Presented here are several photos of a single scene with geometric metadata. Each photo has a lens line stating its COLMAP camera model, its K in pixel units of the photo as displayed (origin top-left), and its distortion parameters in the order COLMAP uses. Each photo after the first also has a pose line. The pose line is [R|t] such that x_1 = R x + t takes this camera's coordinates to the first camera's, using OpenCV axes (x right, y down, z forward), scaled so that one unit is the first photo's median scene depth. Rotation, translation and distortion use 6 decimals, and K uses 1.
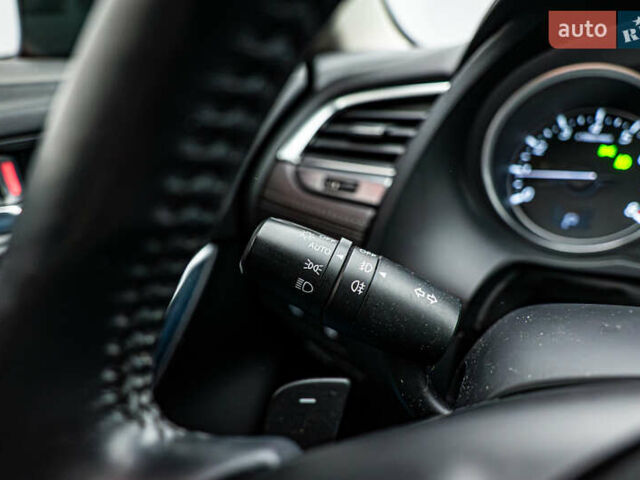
lens RADIAL K [[407.3, 0, 316.2], [0, 407.3, 237.6], [0, 0, 1]] dist [0.005575, 0.004165]
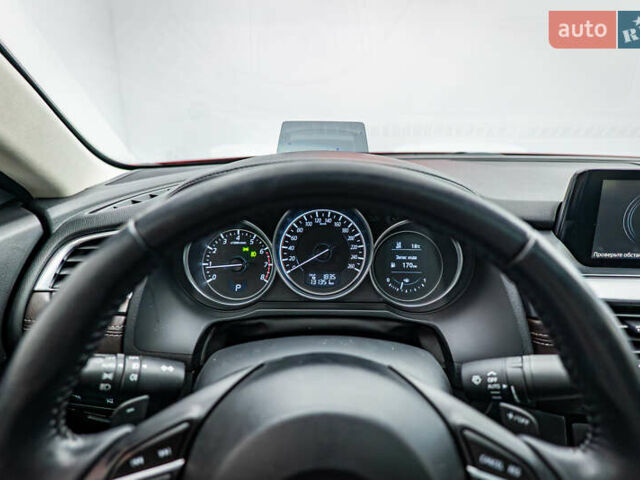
lens RADIAL K [[407.3, 0, 316.8], [0, 407.3, 237.3], [0, 0, 1]] dist [0.005575, 0.004165]
pose [[0.782267, -0.192873, 0.592333, -0.148023], [0.221269, 0.974887, 0.025220, -0.235052], [-0.582322, 0.111336, 0.805298, -0.728161]]
